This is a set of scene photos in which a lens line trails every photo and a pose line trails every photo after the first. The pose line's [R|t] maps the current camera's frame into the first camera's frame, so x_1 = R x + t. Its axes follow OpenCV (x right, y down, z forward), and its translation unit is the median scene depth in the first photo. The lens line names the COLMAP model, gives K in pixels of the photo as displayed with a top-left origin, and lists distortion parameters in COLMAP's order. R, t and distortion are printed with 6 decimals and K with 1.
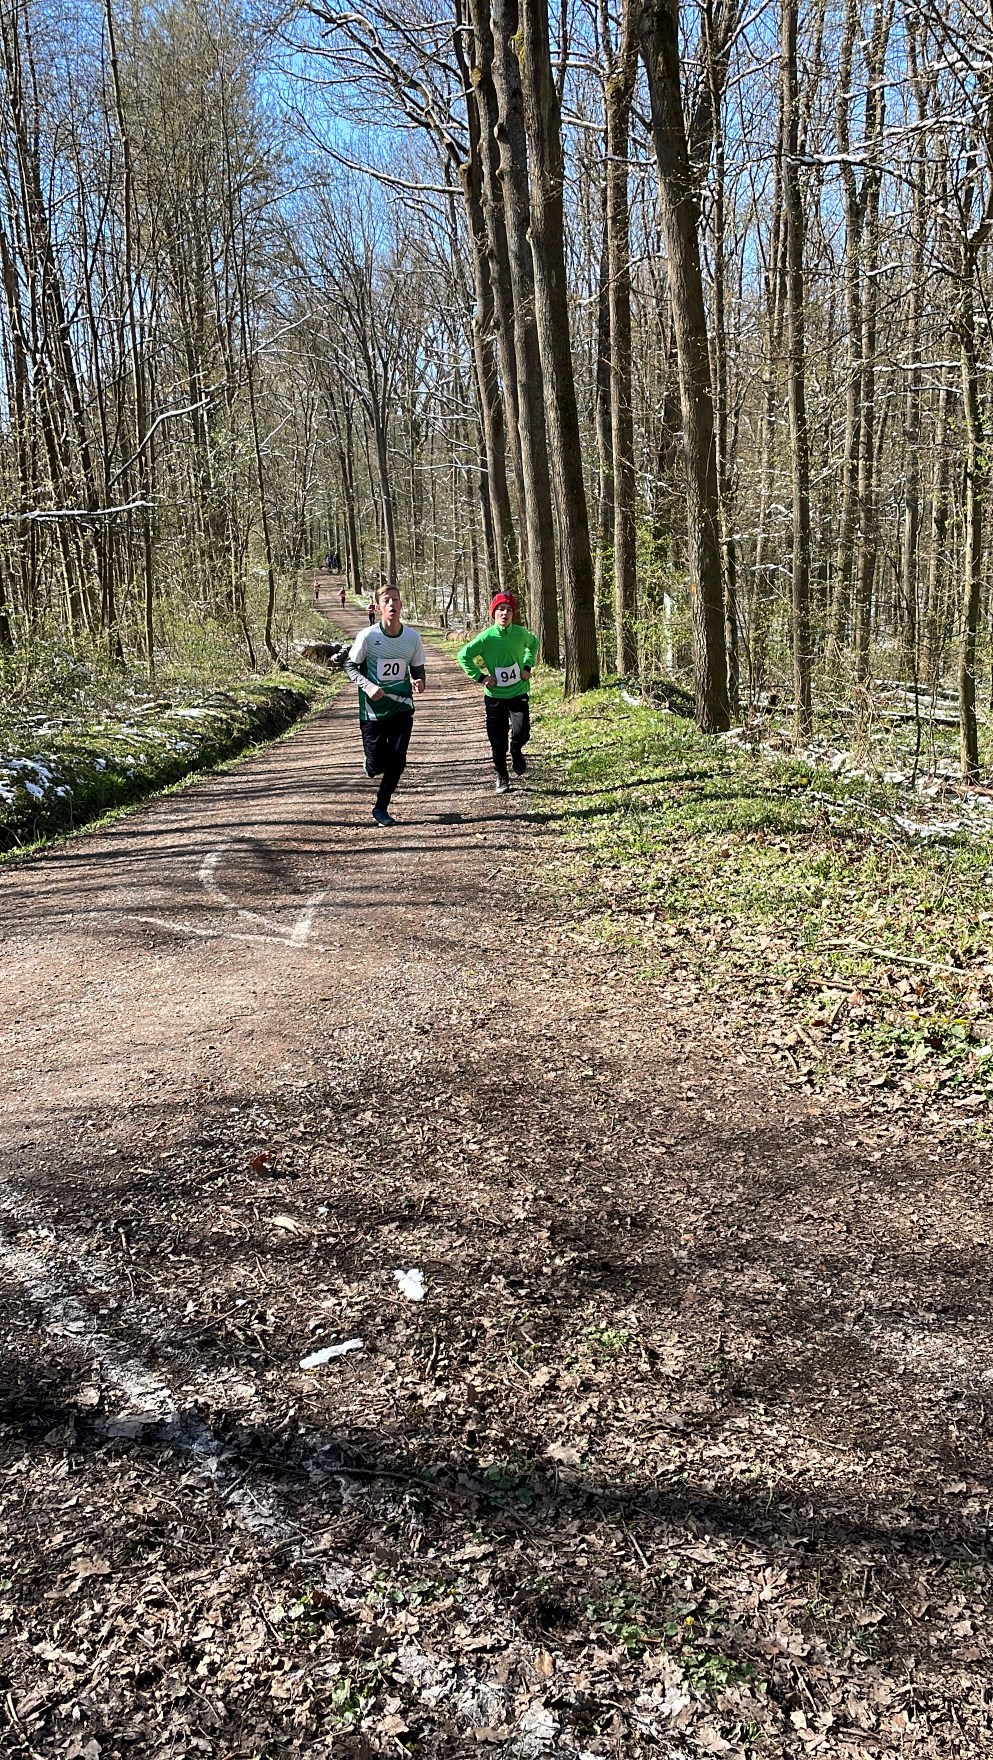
lens RADIAL K [[1542.5, 0, 505.7], [0, 1542.5, 861.9], [0, 0, 1]] dist [0.086672, -0.124361]
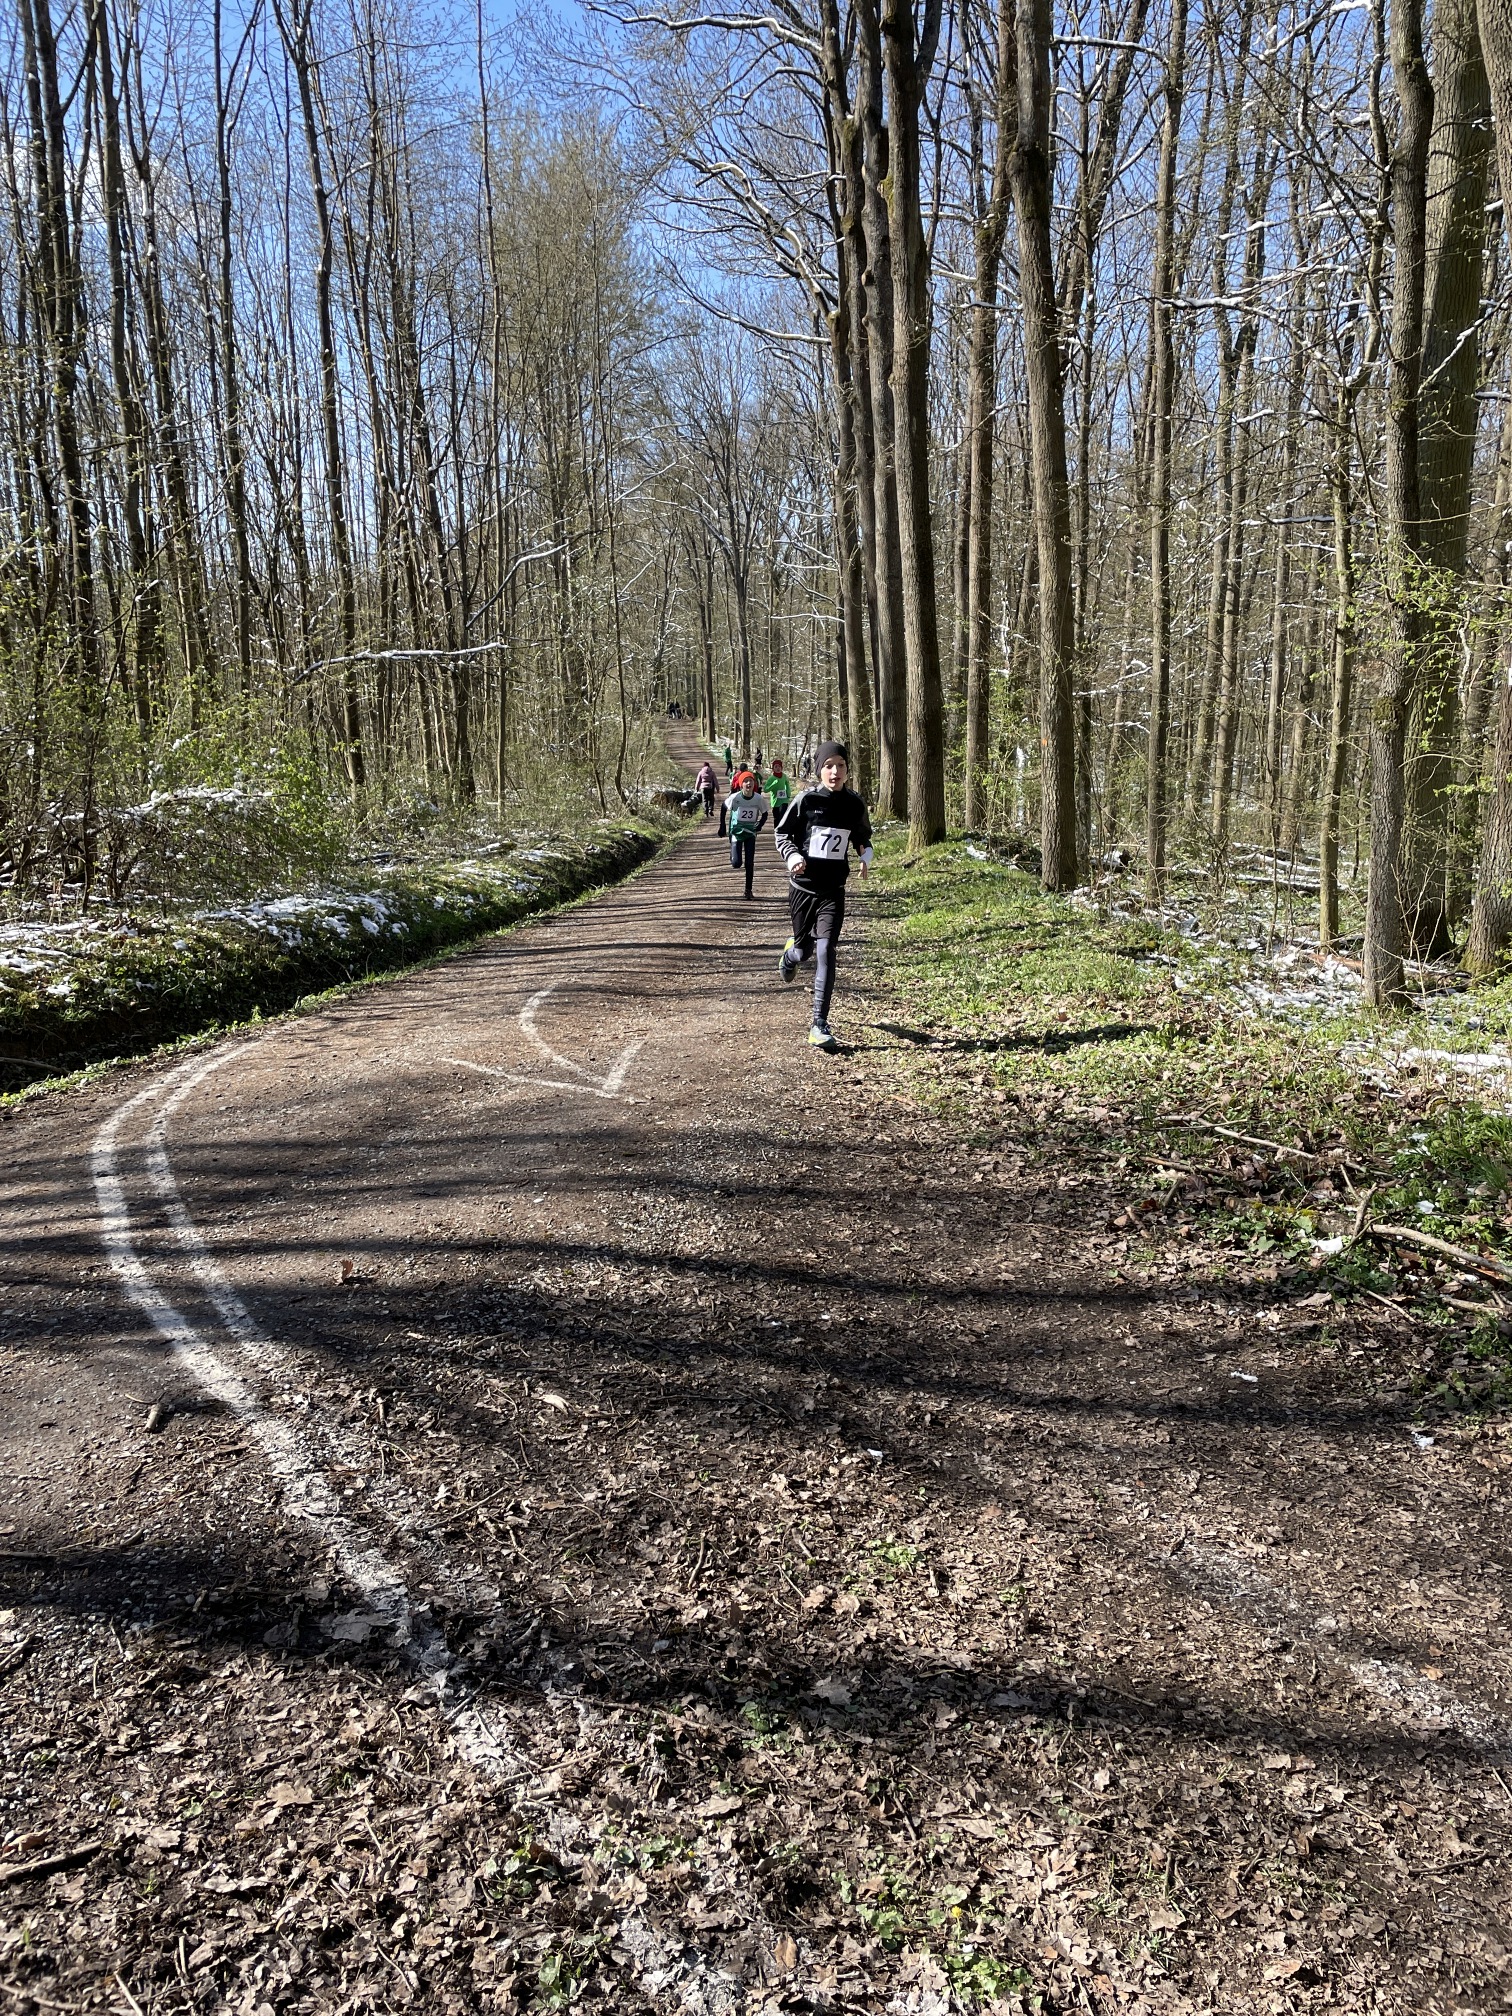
lens RADIAL K [[1544.5, 0, 749.0], [0, 1544.5, 998.8], [0, 0, 1]] dist [0.084840, -0.122634]
pose [[0.997159, 0.038126, -0.064962, 0.026756], [-0.038674, 0.999226, -0.007199, -0.006450], [0.064637, 0.009691, 0.997862, 0.082545]]
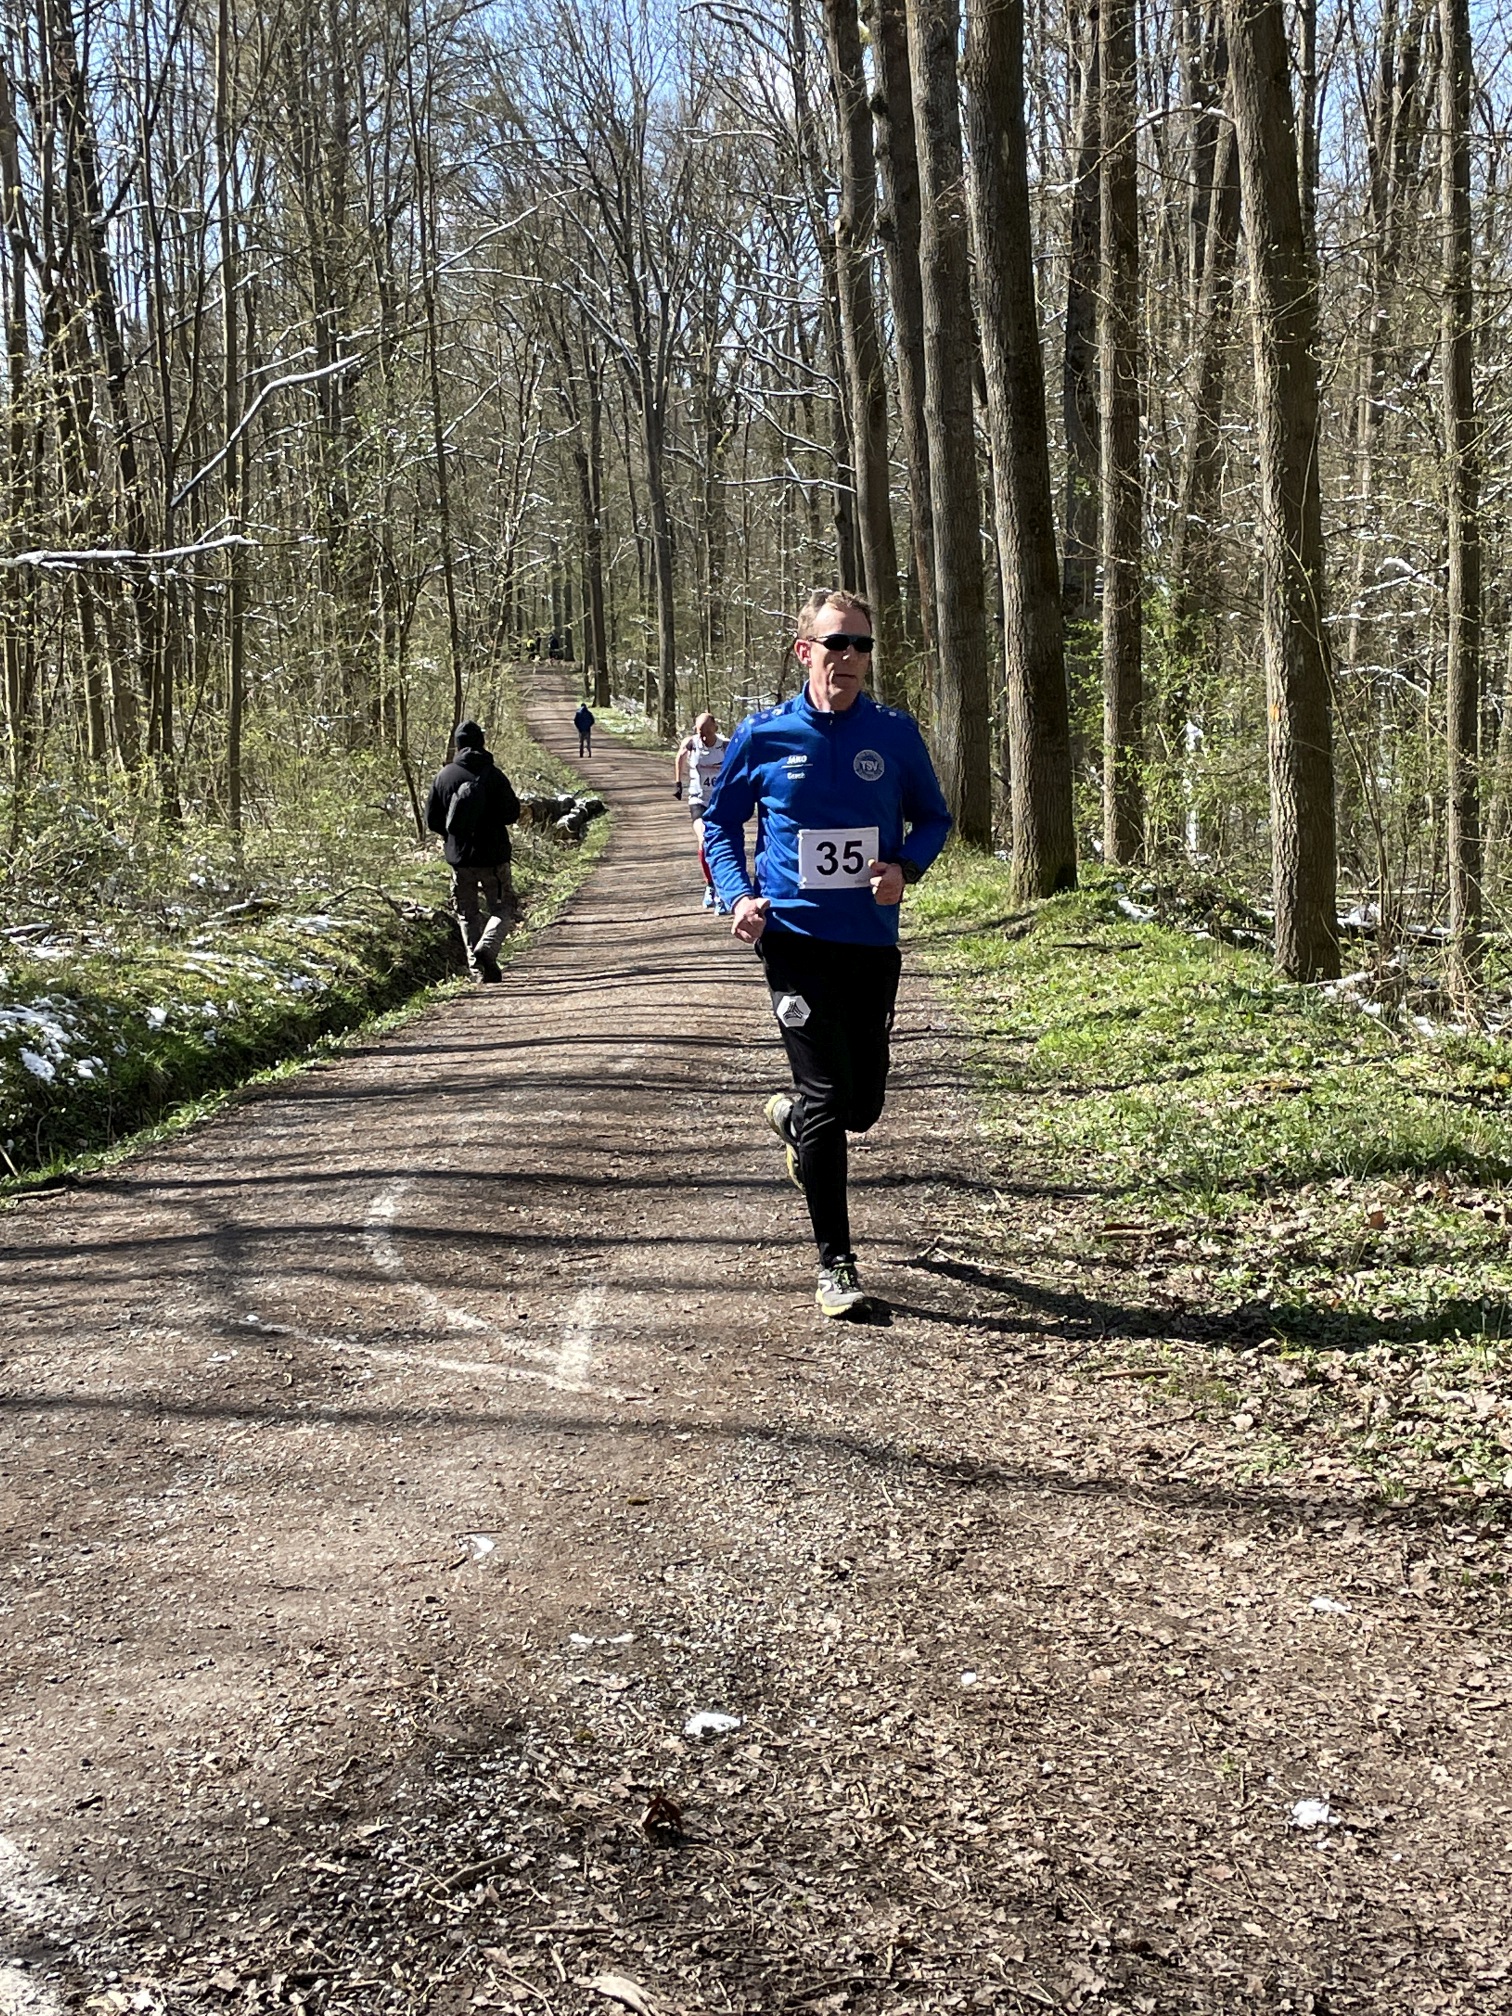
lens RADIAL K [[2864.1, 0, 792.6], [0, 2864.1, 975.5], [0, 0, 1]] dist [0.113611, -0.261201]
pose [[0.999476, 0.018823, -0.026322, -0.075490], [-0.020844, 0.996677, -0.078745, -0.018417], [0.024753, 0.079252, 0.996547, 0.066126]]
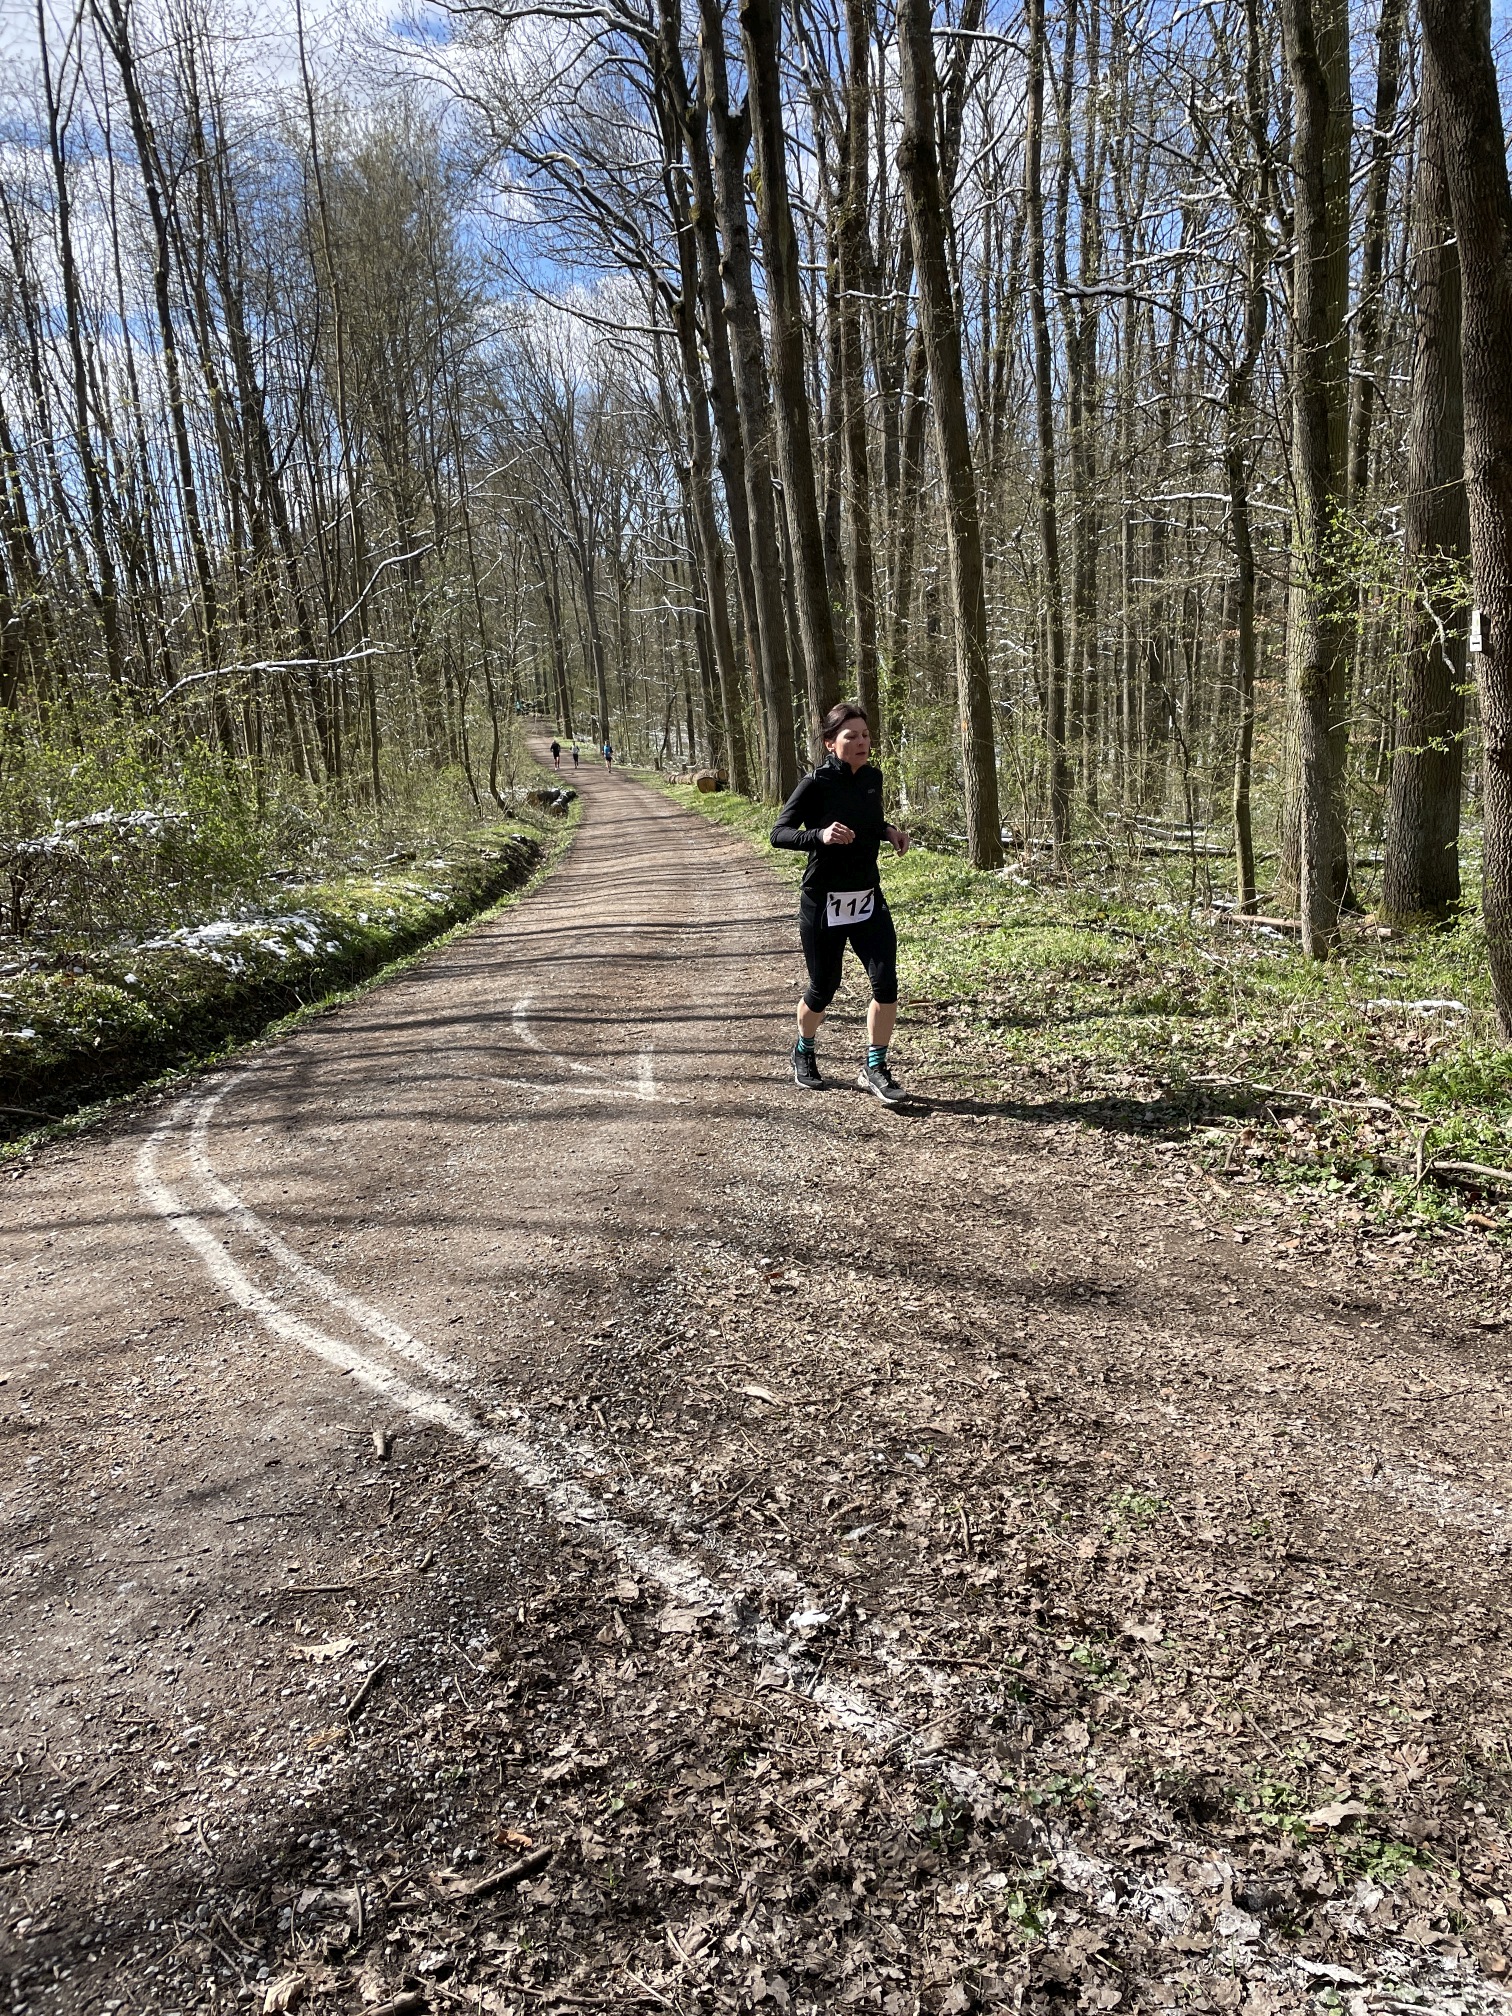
lens RADIAL K [[1544.2, 0, 788.2], [0, 1544.2, 1005.7], [0, 0, 1]] dist [0.086729, -0.122790]
pose [[0.998710, -0.030230, 0.040799, -0.168858], [0.030163, 0.999542, 0.002239, -0.008258], [-0.040848, -0.001005, 0.999165, 0.045830]]
